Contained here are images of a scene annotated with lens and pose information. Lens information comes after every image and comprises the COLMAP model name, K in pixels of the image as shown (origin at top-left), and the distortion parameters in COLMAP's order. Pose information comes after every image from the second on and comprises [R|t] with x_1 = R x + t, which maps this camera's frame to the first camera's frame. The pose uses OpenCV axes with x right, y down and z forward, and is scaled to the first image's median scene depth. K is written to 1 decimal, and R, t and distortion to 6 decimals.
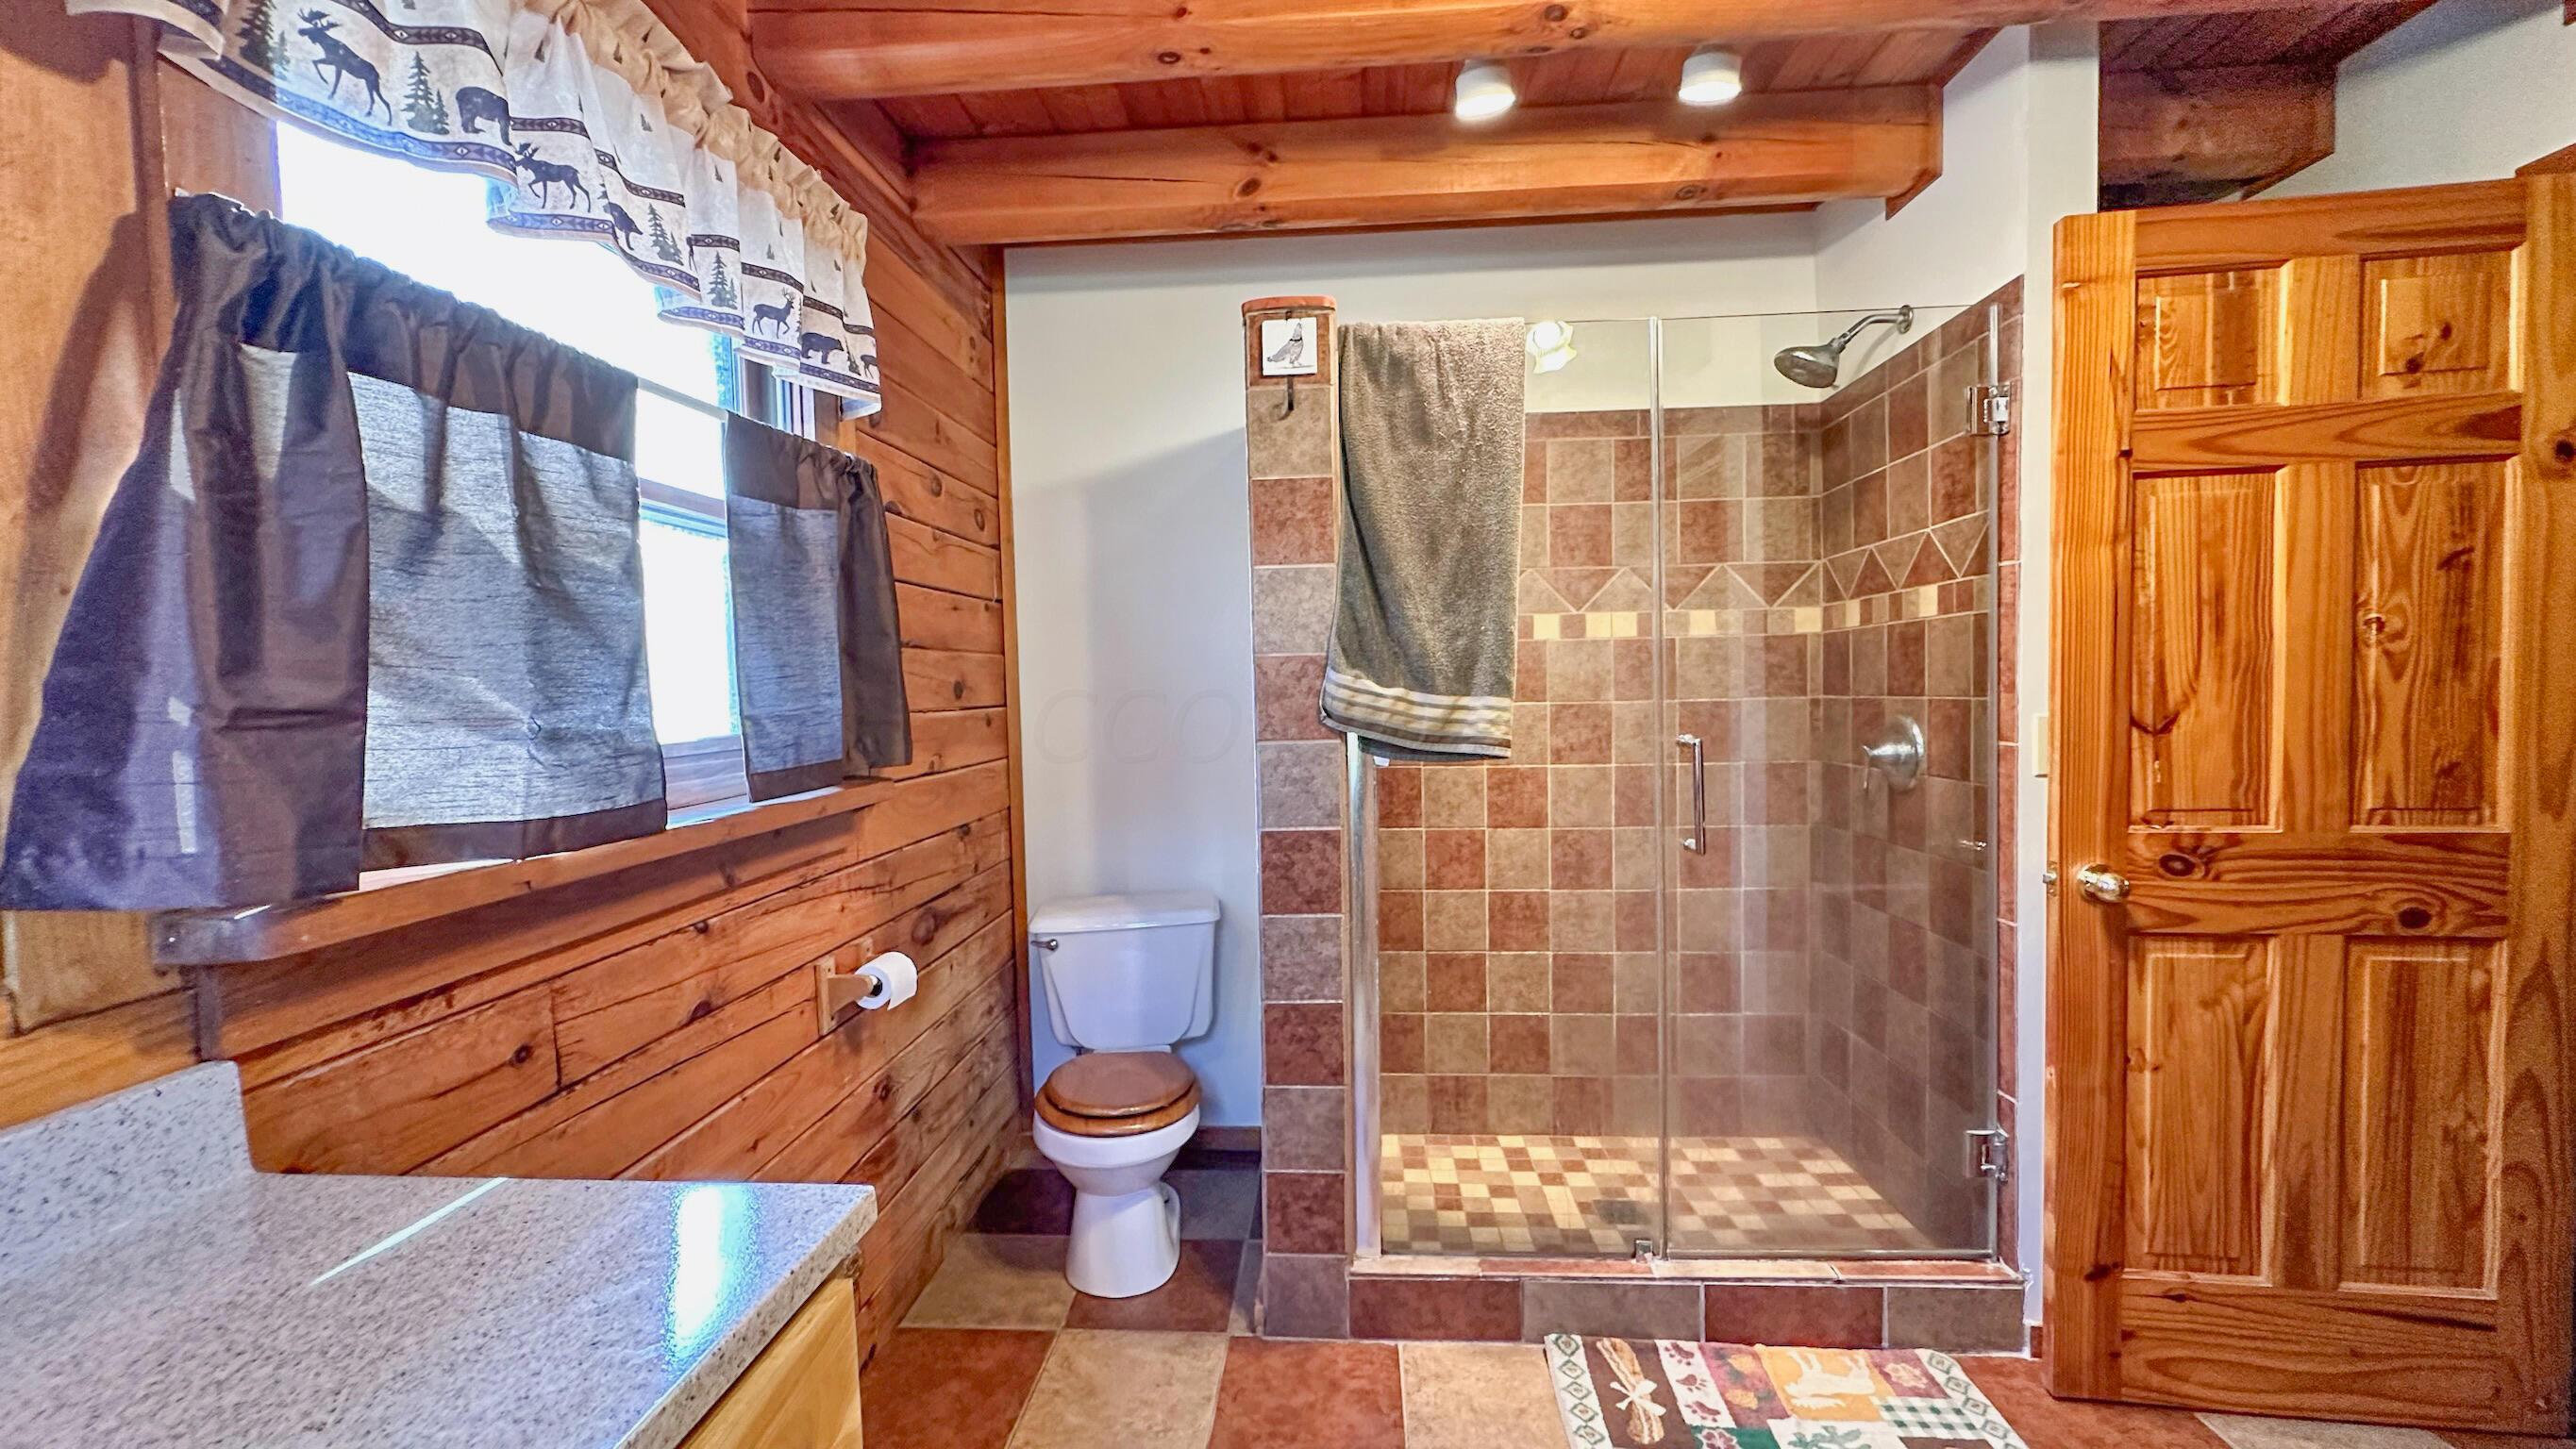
lens RADIAL K [[1028.5, 0, 1291.4], [0, 1028.5, 725.5], [0, 0, 1]] dist [-0.001456, 0.000792]
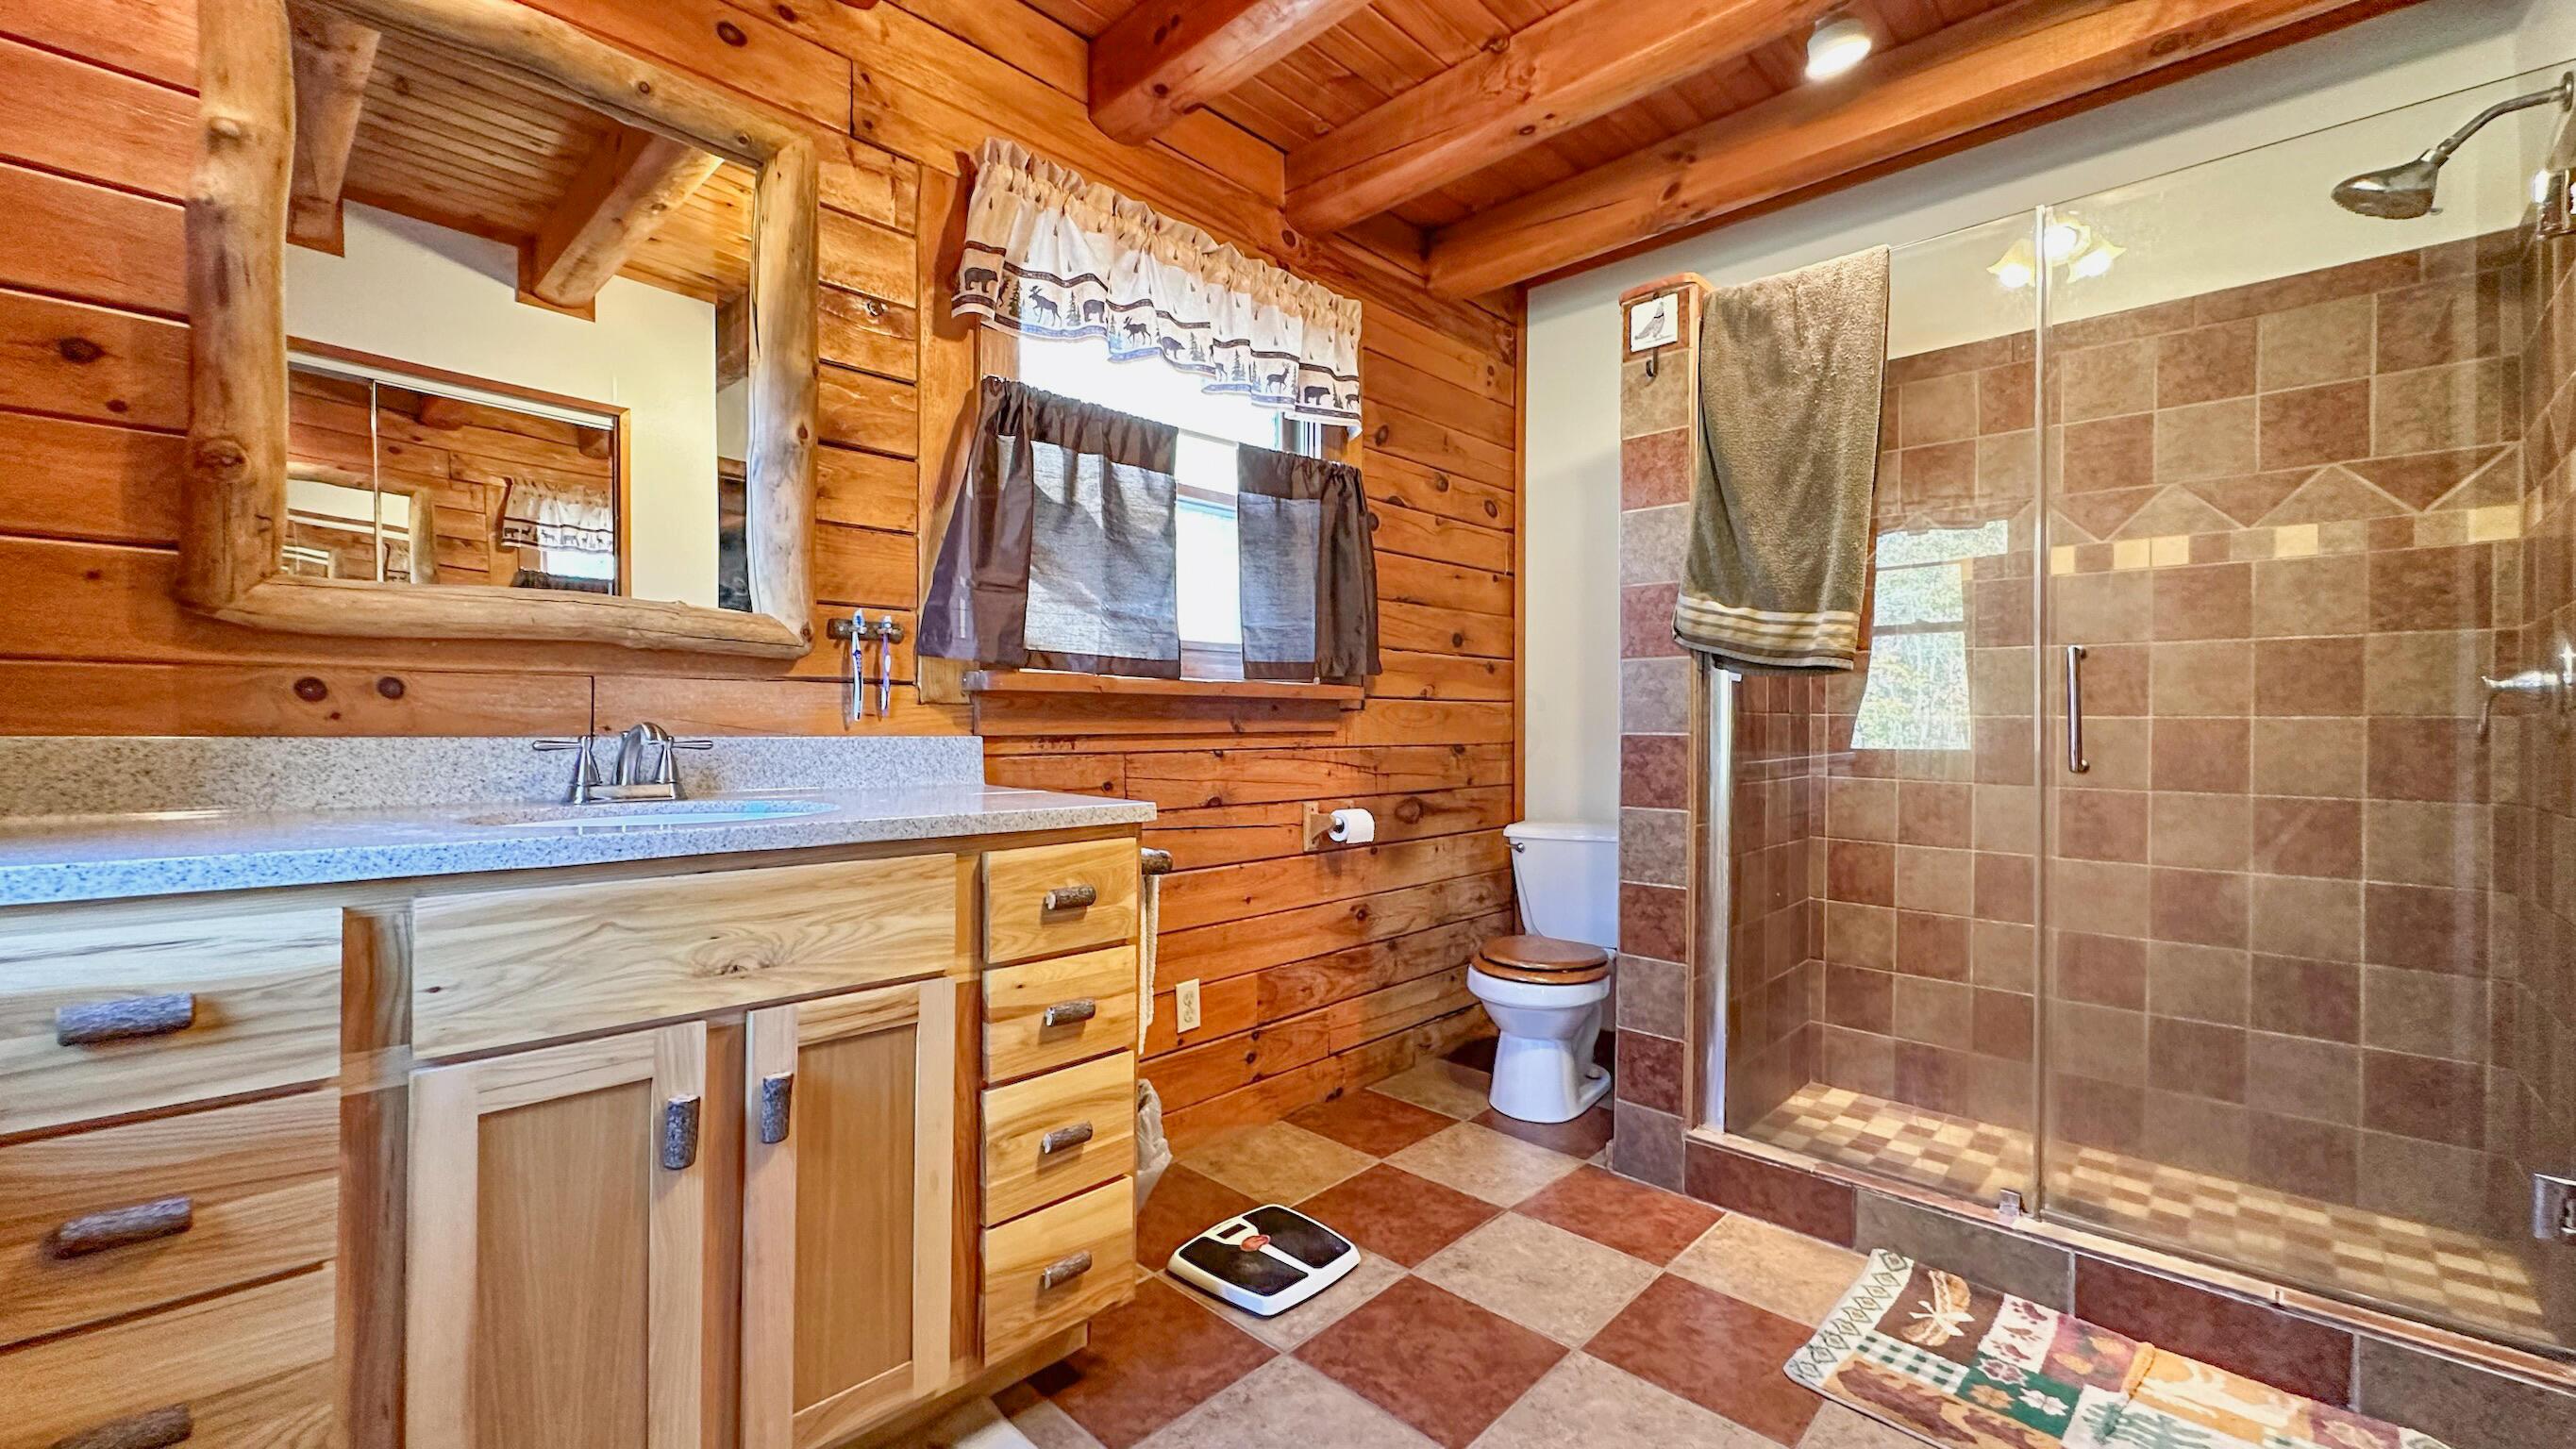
lens RADIAL K [[1028.5, 0, 1287.7], [0, 1028.5, 722.5], [0, 0, 1]] dist [-0.001456, 0.000792]
pose [[0.763626, 0.026796, -0.645102, 0.445790], [-0.048297, 0.998710, -0.015687, 0.127599], [0.643850, 0.043136, 0.763935, -0.153773]]
